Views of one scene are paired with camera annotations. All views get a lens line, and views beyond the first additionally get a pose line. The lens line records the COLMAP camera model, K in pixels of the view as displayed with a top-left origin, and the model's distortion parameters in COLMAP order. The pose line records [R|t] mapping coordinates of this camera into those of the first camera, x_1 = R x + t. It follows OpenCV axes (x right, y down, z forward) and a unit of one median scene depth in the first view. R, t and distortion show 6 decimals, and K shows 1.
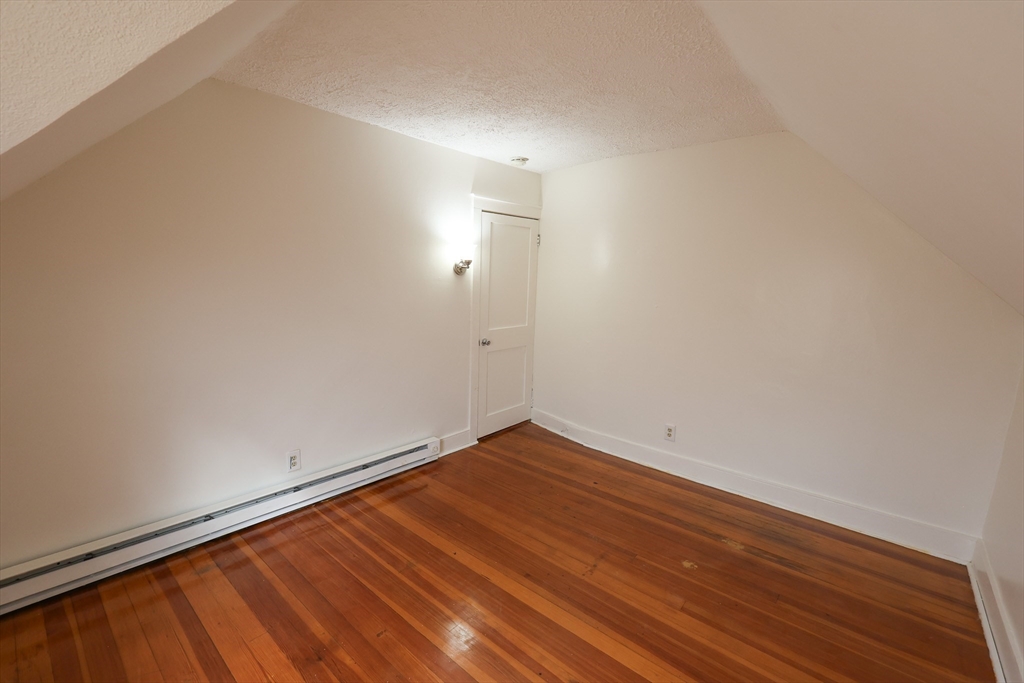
lens RADIAL K [[445.1, 0, 512.2], [0, 445.1, 341.4], [0, 0, 1]] dist [0.007502, -0.000328]
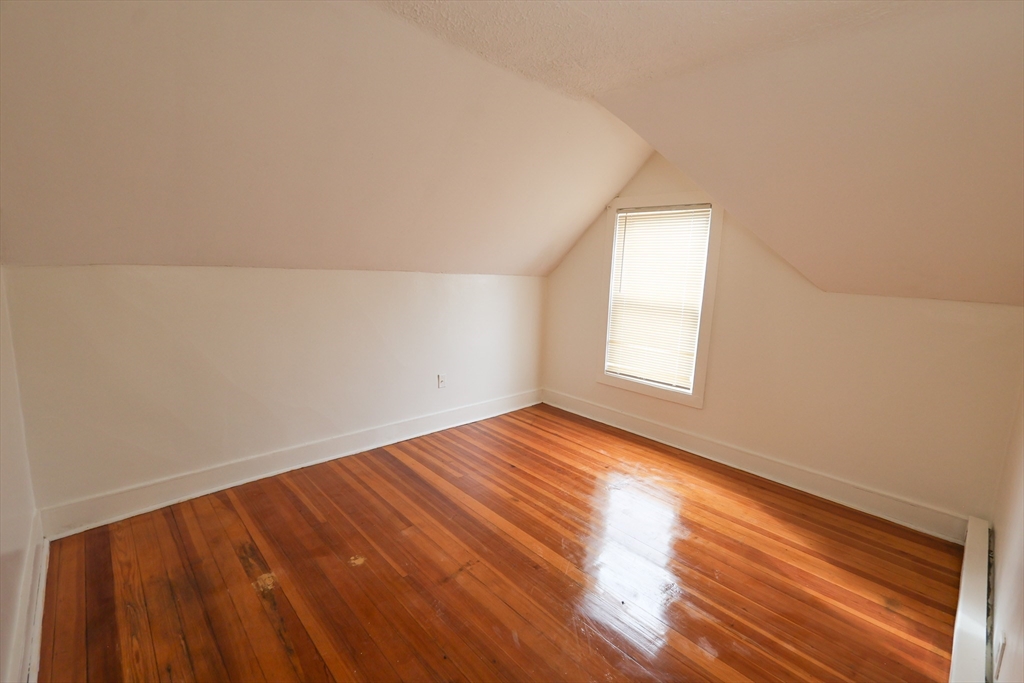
lens RADIAL K [[445.1, 0, 512.9], [0, 445.1, 343.0], [0, 0, 1]] dist [0.007502, -0.000328]
pose [[-0.993239, -0.081472, 0.082695, 0.042866], [-0.050581, 0.944906, 0.323410, -0.228076], [-0.104488, 0.317040, -0.942639, 1.694261]]
